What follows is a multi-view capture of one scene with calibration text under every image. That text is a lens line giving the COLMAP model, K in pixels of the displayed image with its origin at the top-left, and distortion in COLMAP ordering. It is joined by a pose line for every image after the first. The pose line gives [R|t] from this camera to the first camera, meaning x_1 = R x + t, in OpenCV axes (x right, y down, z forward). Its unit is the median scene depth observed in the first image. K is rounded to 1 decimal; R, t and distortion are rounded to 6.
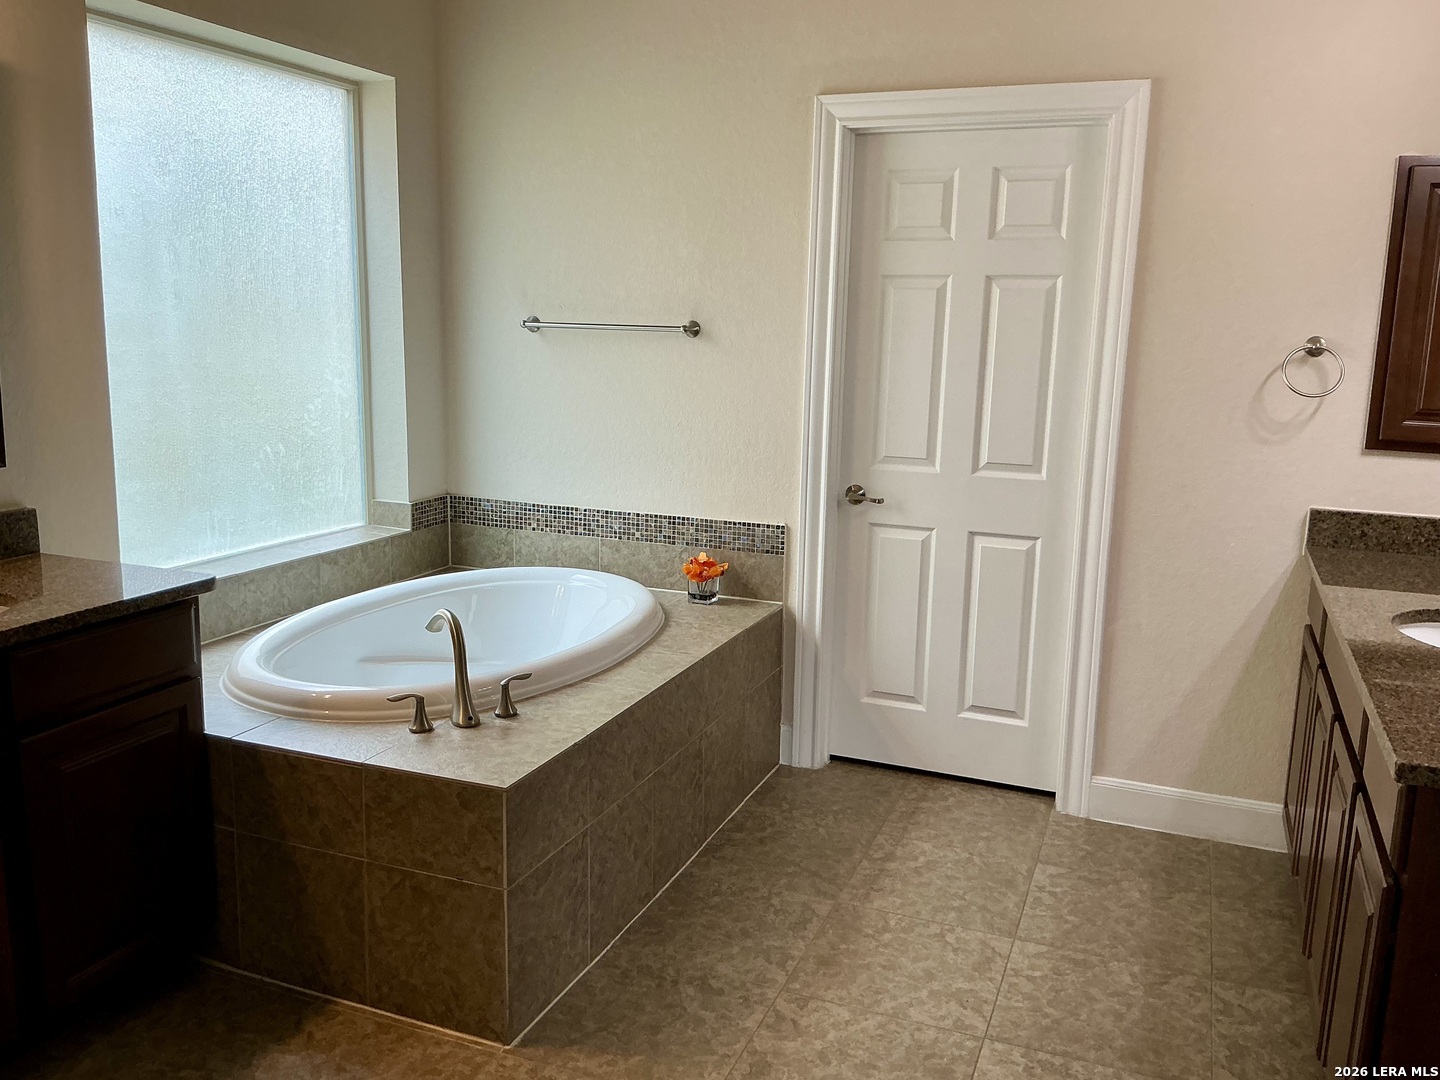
lens RADIAL K [[1204.1, 0, 721.2], [0, 1204.1, 539.2], [0, 0, 1]] dist [0.103671, -0.231618]
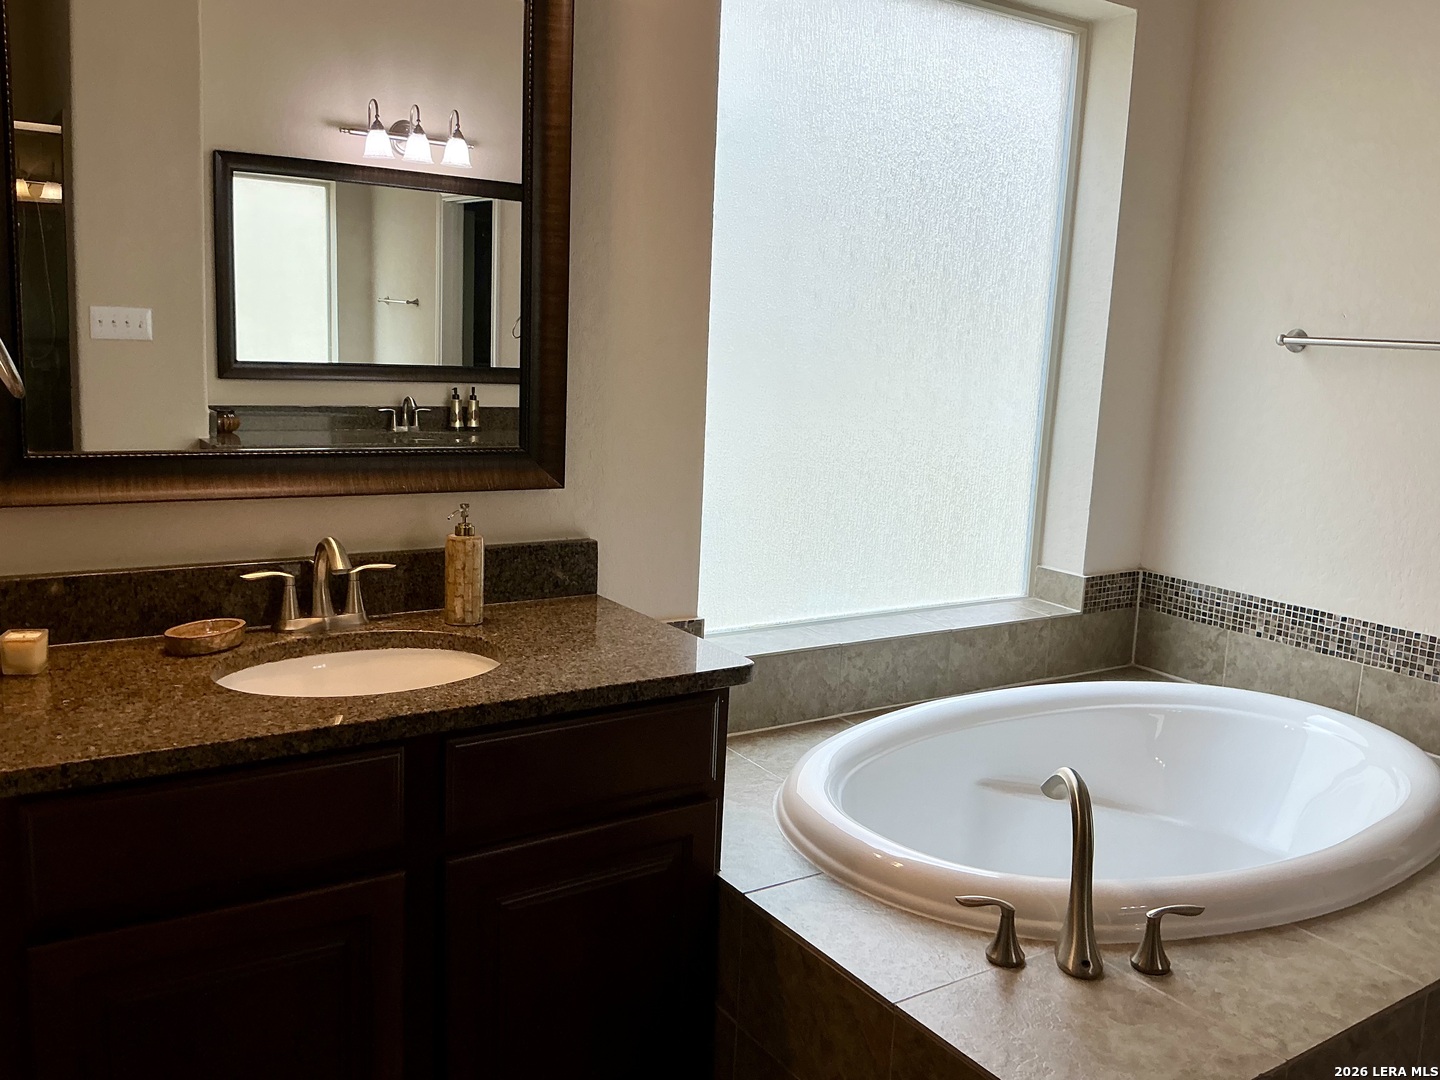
lens RADIAL K [[1204.1, 0, 716.4], [0, 1204.1, 539.0], [0, 0, 1]] dist [0.103671, -0.231618]
pose [[0.822661, 0.107303, -0.558314, -0.028829], [-0.125753, 0.992047, 0.005369, -0.029062], [0.554450, 0.065793, 0.829612, 0.260171]]
